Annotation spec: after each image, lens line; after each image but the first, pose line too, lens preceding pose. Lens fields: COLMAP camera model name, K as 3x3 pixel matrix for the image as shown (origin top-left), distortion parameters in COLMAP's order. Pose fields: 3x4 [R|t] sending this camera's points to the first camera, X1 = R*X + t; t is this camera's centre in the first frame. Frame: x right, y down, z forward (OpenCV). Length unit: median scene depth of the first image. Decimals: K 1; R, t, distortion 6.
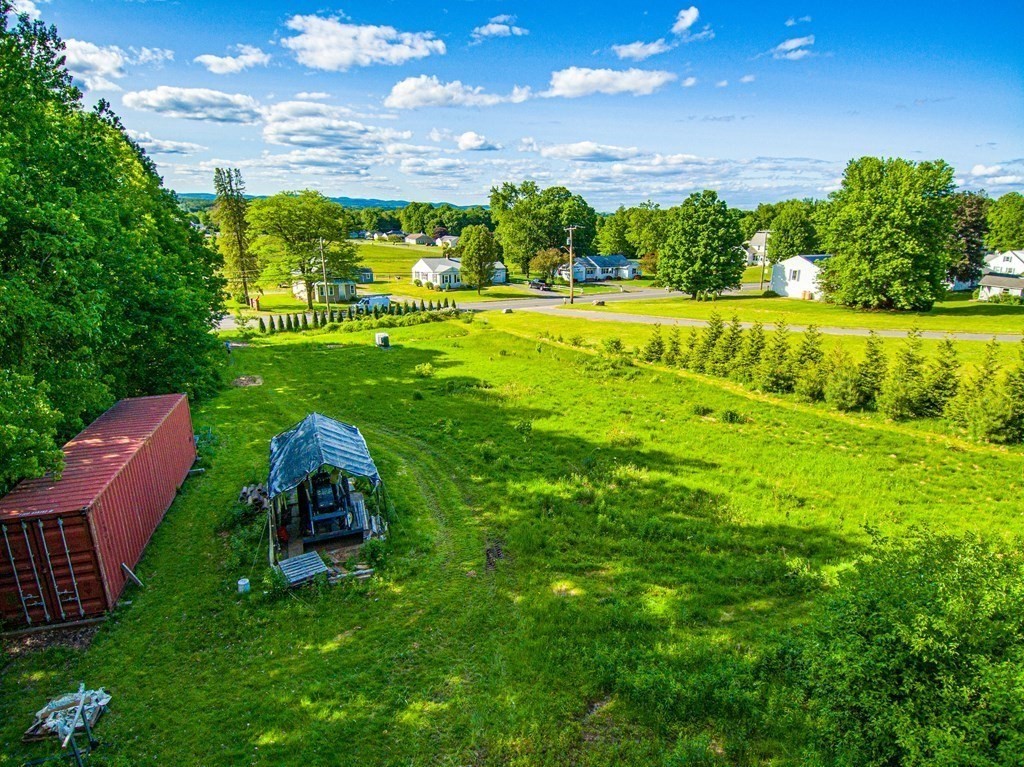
lens RADIAL K [[598.5, 0, 512.0], [0, 598.5, 383.5], [0, 0, 1]] dist [0.087859, -0.119249]
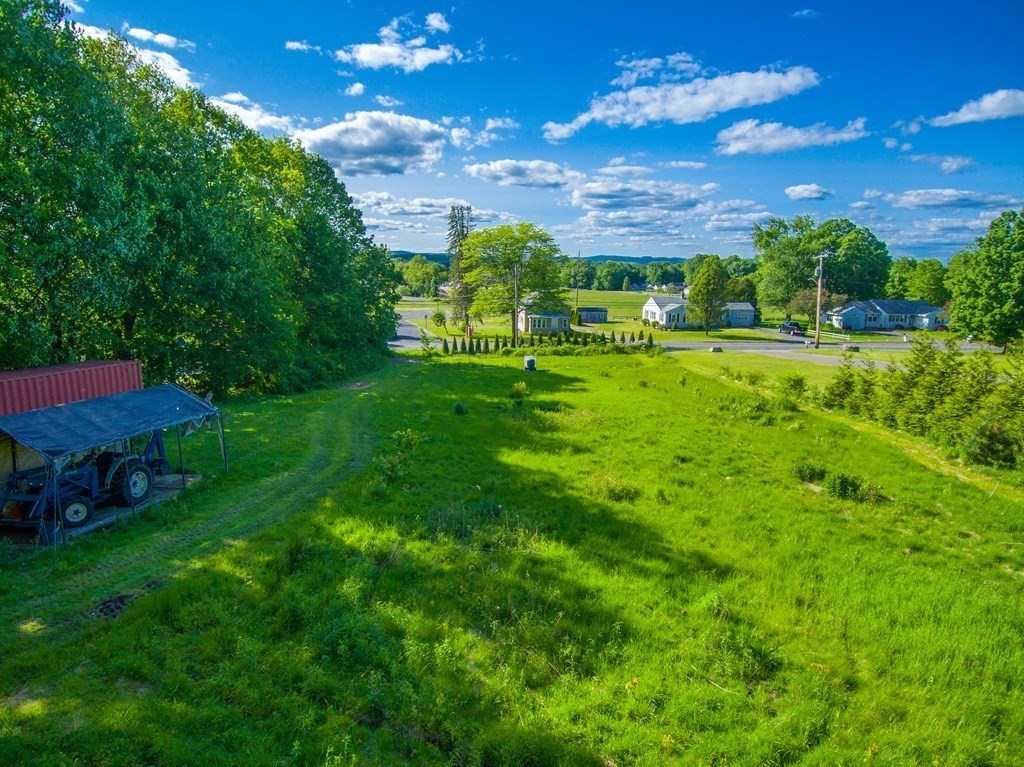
lens RADIAL K [[598.5, 0, 512.0], [0, 598.5, 383.5], [0, 0, 1]] dist [0.087859, -0.119249]
pose [[0.893231, 0.081579, -0.442135, 0.101759], [-0.119853, 0.991020, -0.059280, 0.009298], [0.433329, 0.105942, 0.894987, 0.110536]]
